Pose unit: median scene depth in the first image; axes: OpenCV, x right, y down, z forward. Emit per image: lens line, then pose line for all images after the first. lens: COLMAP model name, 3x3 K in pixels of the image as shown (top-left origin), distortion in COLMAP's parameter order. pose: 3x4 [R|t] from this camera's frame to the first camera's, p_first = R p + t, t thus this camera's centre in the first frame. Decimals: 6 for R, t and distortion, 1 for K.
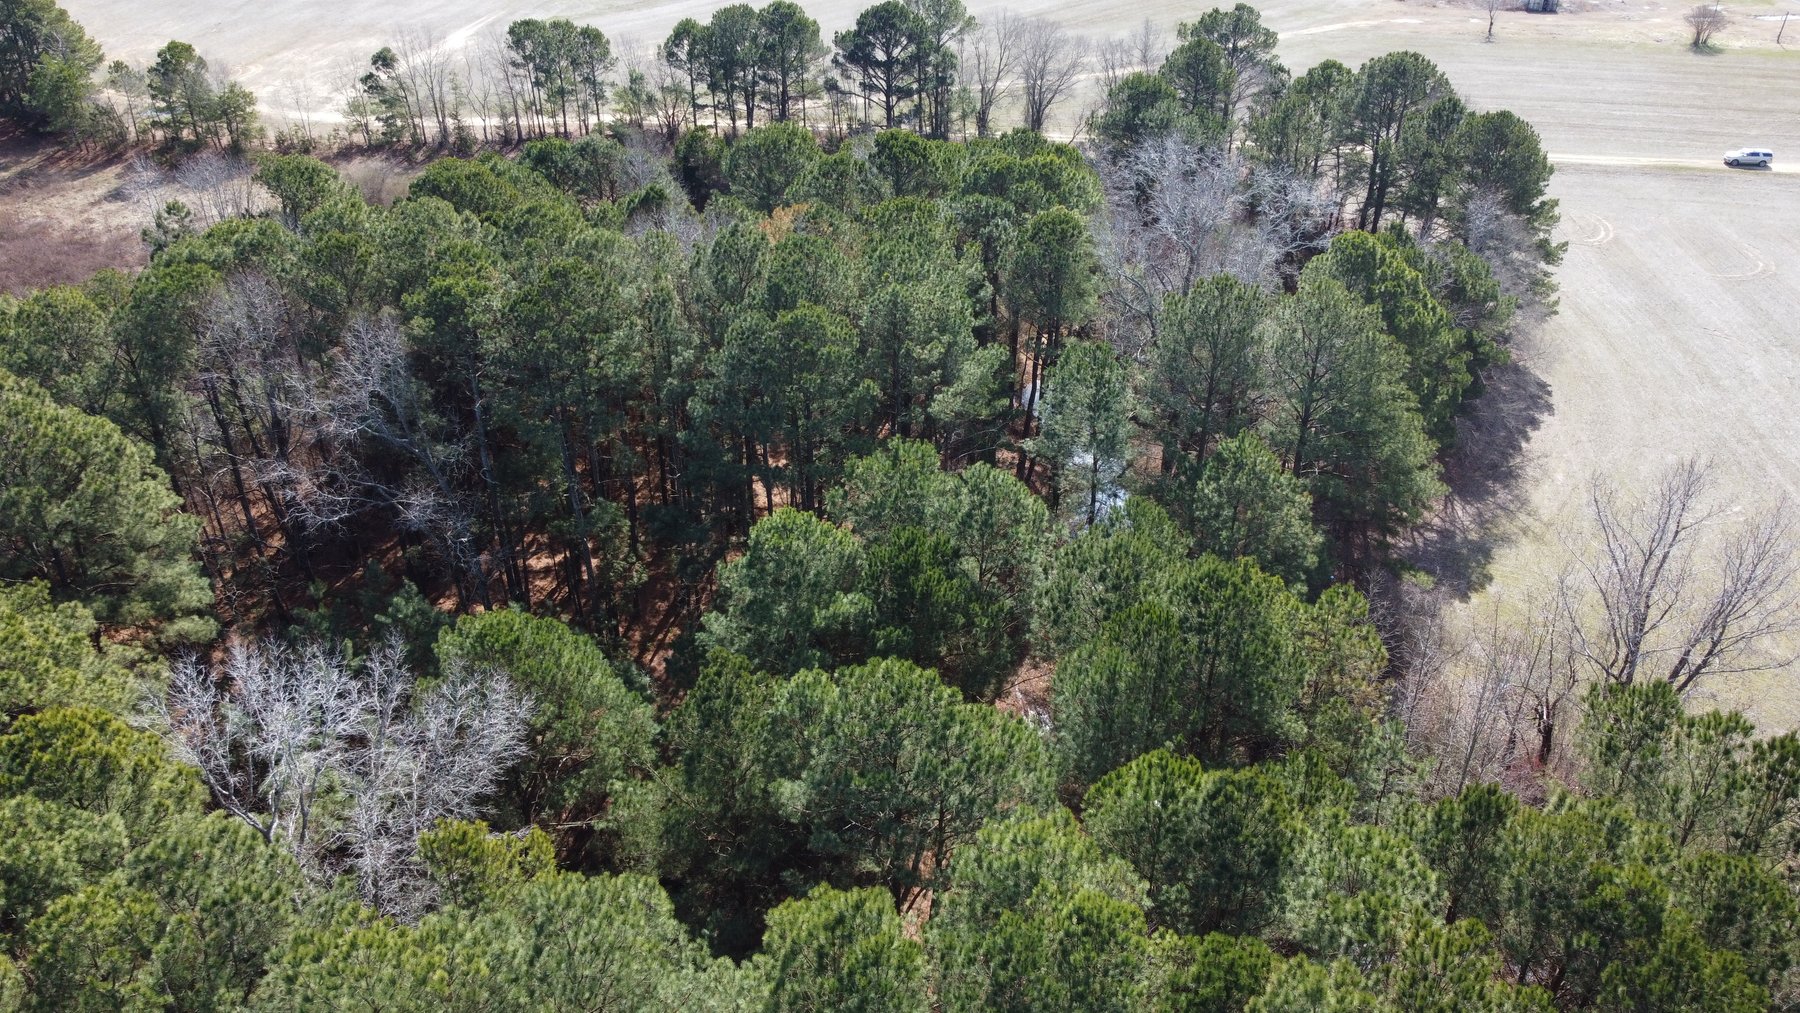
lens RADIAL K [[1352.3, 0, 900.0], [0, 1352.3, 506.5], [0, 0, 1]] dist [-0.003623, 0.001539]
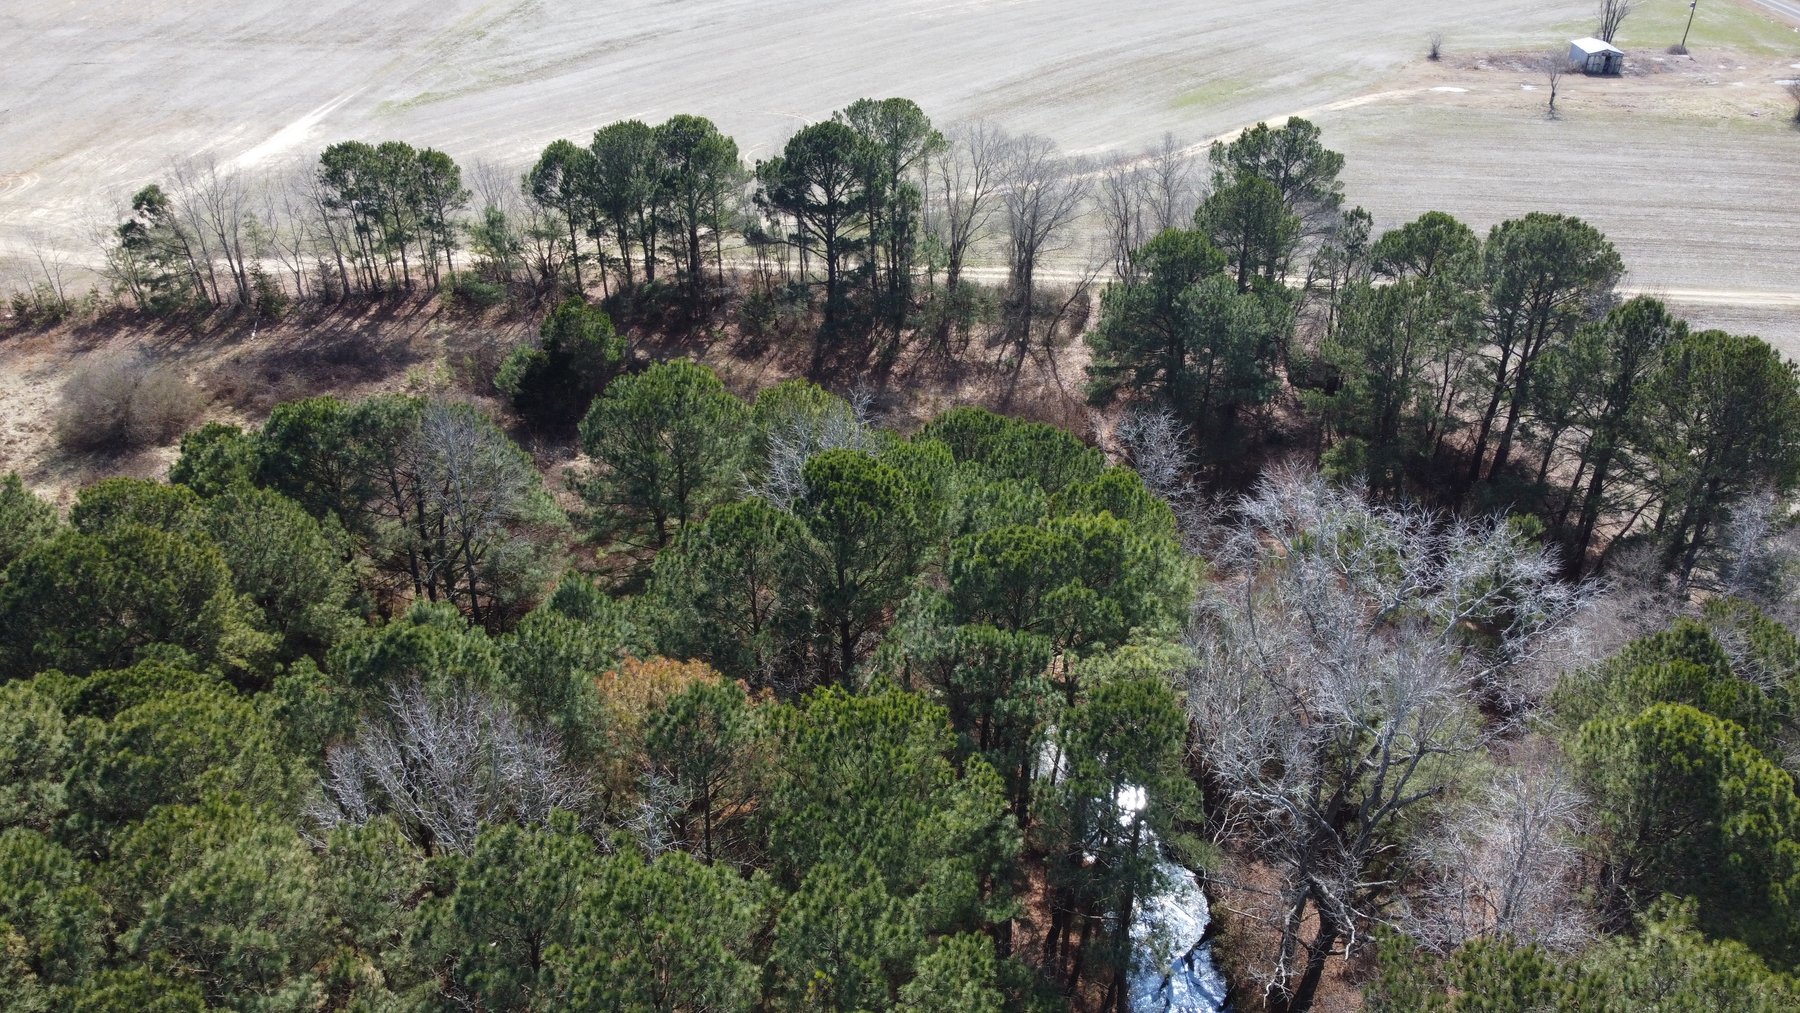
lens RADIAL K [[1352.3, 0, 900.0], [0, 1352.3, 506.5], [0, 0, 1]] dist [-0.003623, 0.001539]
pose [[0.999243, -0.022502, 0.031750, 0.002924], [0.022448, 0.999746, 0.002039, -0.154214], [-0.031788, -0.001325, 0.999494, 0.241413]]
